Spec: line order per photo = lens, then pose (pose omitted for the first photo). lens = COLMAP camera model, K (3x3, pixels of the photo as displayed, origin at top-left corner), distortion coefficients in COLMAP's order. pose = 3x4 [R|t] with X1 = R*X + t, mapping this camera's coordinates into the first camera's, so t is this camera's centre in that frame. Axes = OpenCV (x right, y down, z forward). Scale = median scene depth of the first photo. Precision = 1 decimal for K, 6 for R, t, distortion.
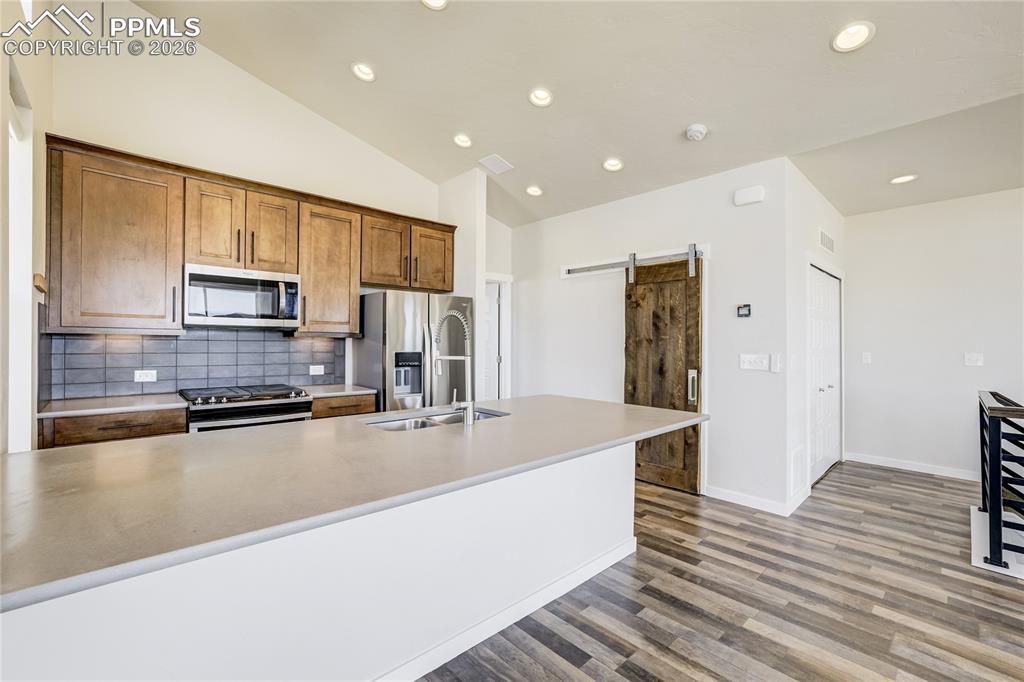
lens RADIAL K [[441.0, 0, 512.0], [0, 441.0, 339.5], [0, 0, 1]] dist [-0.039610, 0.015125]
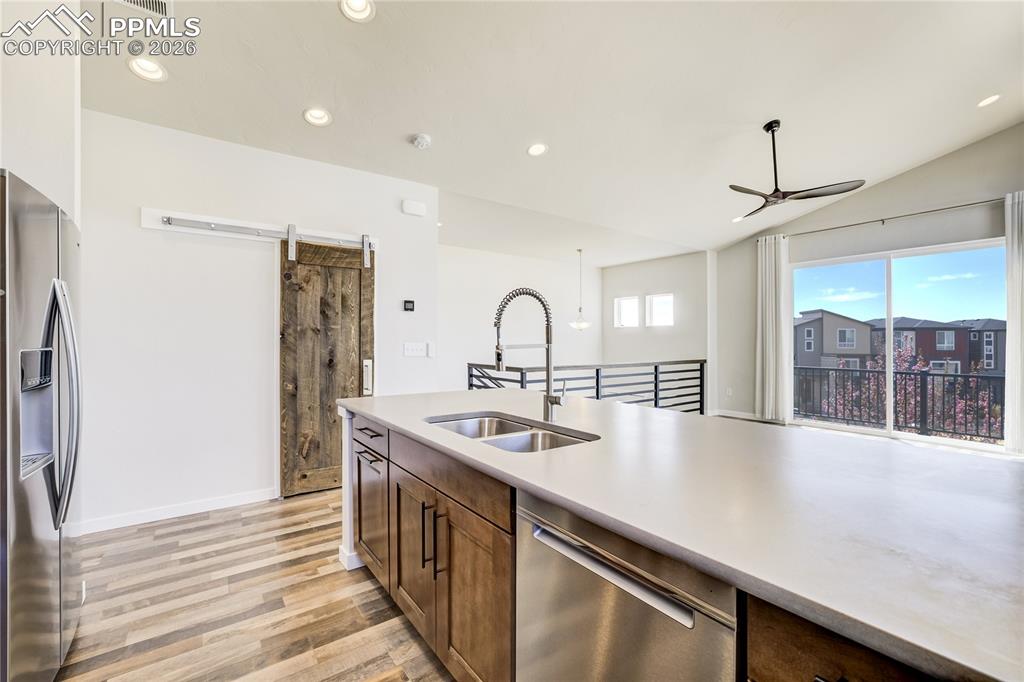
lens RADIAL K [[441.0, 0, 513.5], [0, 441.0, 338.1], [0, 0, 1]] dist [-0.039610, 0.015125]
pose [[0.113585, -0.000684, 0.993528, -0.599340], [-0.005788, 0.999982, 0.001350, 0.017293], [-0.993511, -0.005903, 0.113579, 0.589785]]
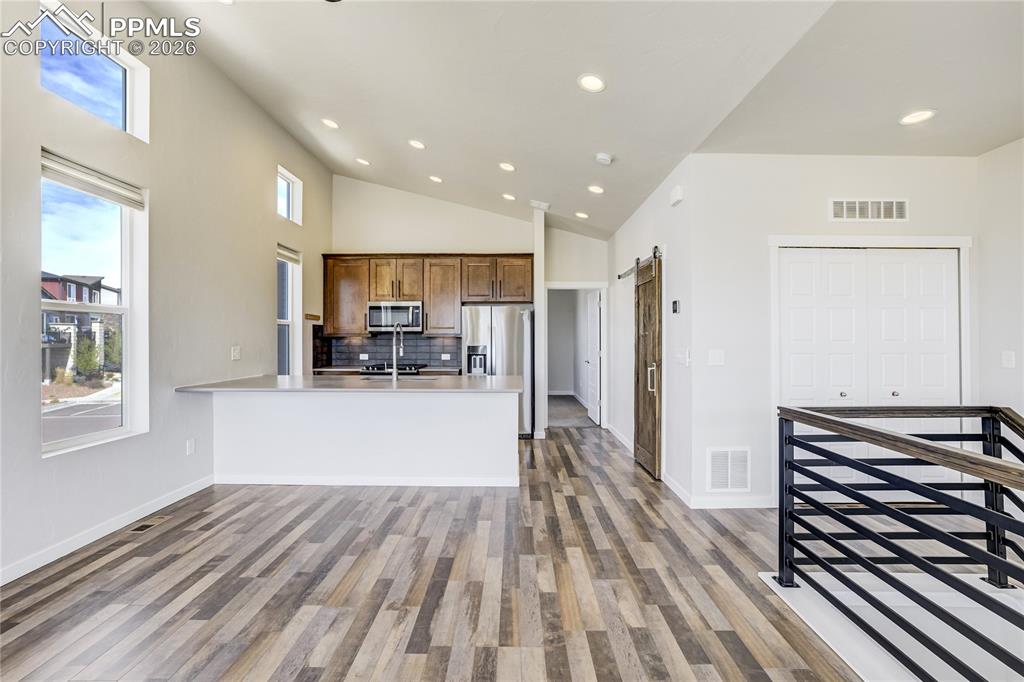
lens RADIAL K [[441.0, 0, 512.0], [0, 441.0, 338.3], [0, 0, 1]] dist [-0.039610, 0.015125]
pose [[0.727800, -0.008774, -0.685733, 0.970426], [0.008300, 0.999958, -0.003985, 0.009765], [0.685739, -0.002791, 0.727842, -0.033697]]
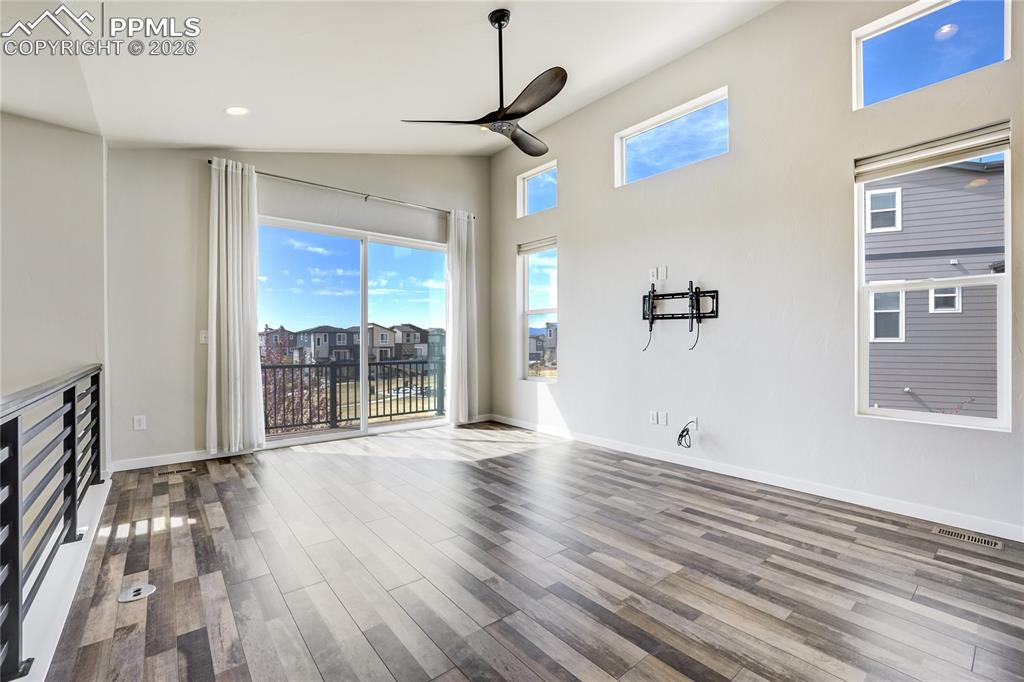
lens RADIAL K [[441.0, 0, 510.7], [0, 441.0, 341.8], [0, 0, 1]] dist [-0.039610, 0.015125]
pose [[-0.998278, -0.007681, 0.058149, 0.557028], [-0.007601, 0.999970, 0.001603, 0.054655], [-0.058159, 0.001158, -0.998307, 0.844276]]
